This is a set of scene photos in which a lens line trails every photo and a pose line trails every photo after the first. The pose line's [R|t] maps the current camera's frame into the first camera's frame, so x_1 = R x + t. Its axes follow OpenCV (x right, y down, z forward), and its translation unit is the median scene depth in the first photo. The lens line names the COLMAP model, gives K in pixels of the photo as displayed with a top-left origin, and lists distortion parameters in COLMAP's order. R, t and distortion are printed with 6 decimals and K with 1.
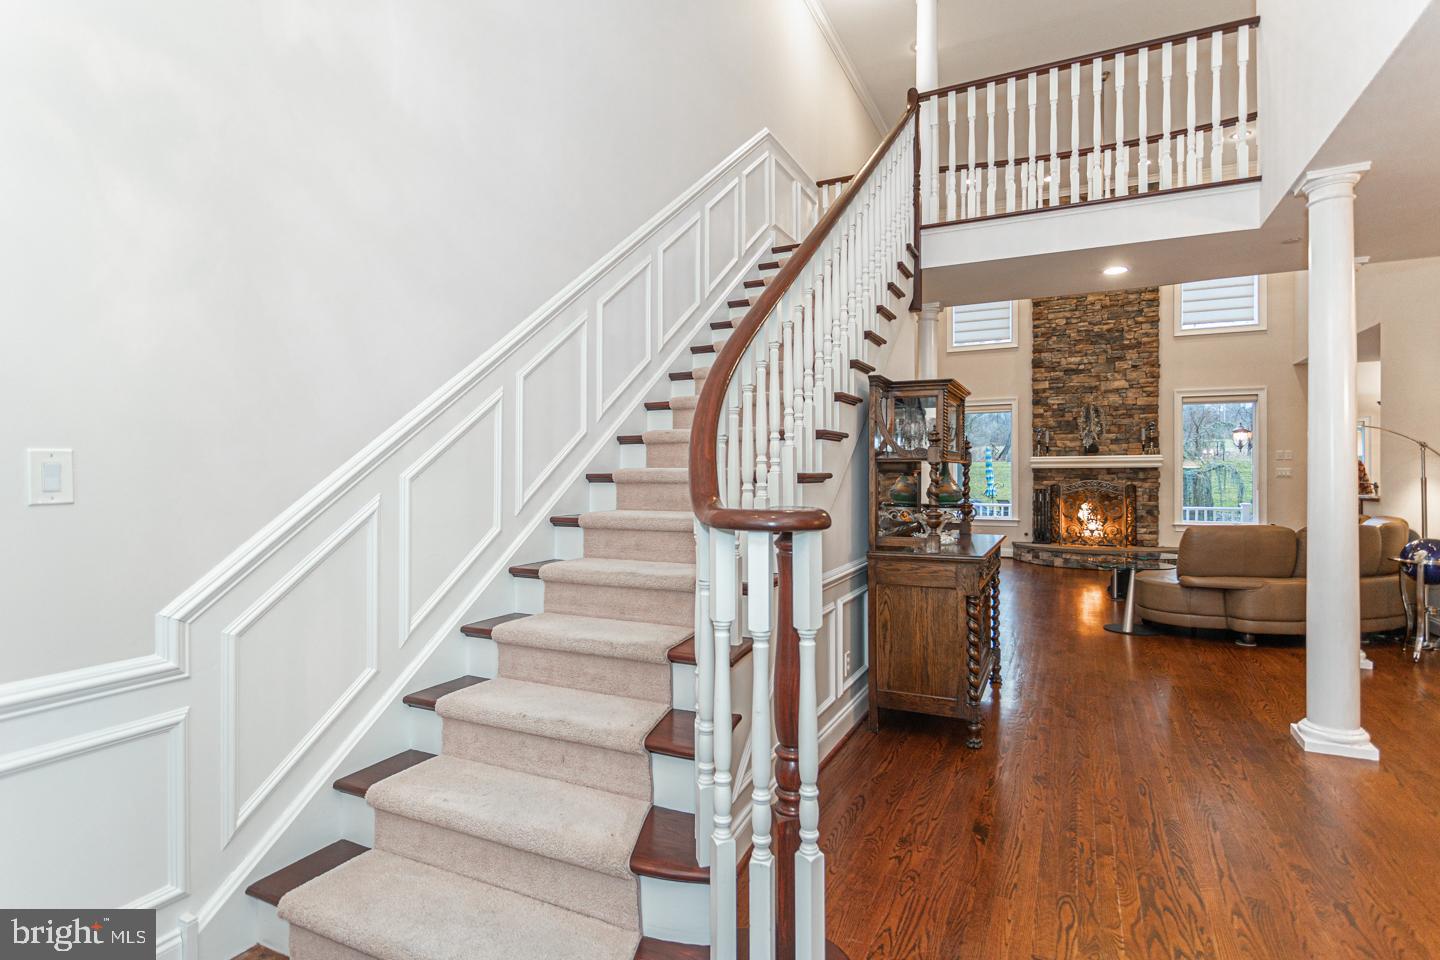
lens RADIAL K [[695.7, 0, 718.6], [0, 695.7, 478.6], [0, 0, 1]] dist [0.013226, 0.000245]
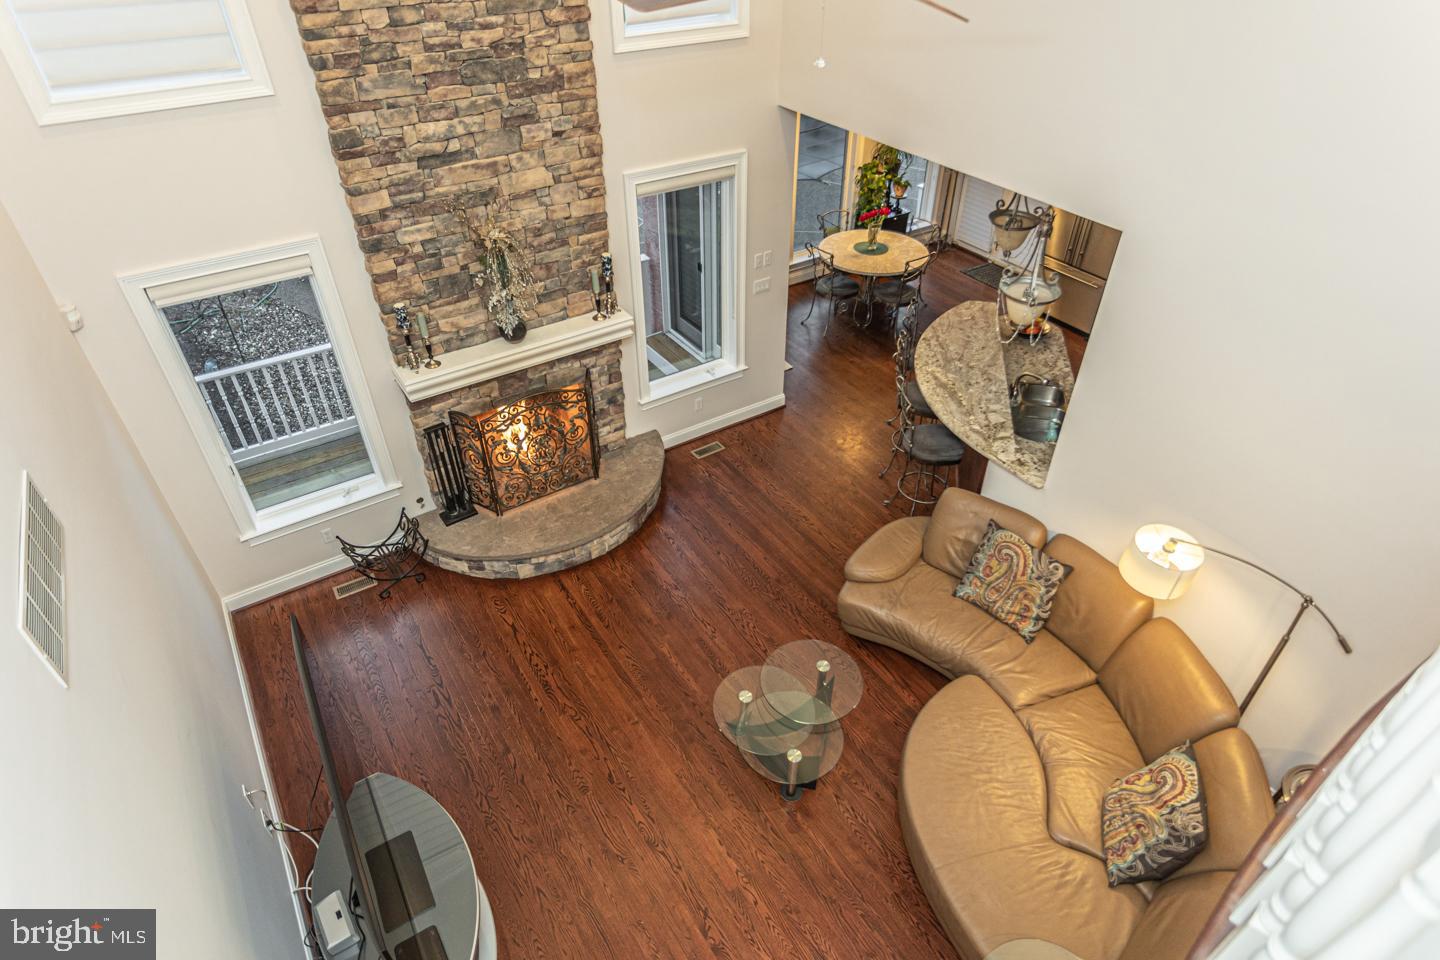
lens RADIAL K [[817.7, 0, 724.4], [0, 817.7, 478.6], [0, 0, 1]] dist [0.006174, -0.000102]
pose [[0.496294, -0.535152, 0.683597, 0.172811], [0.012058, 0.791587, 0.610937, -0.297687], [-0.868071, -0.294961, 0.399313, 0.624967]]
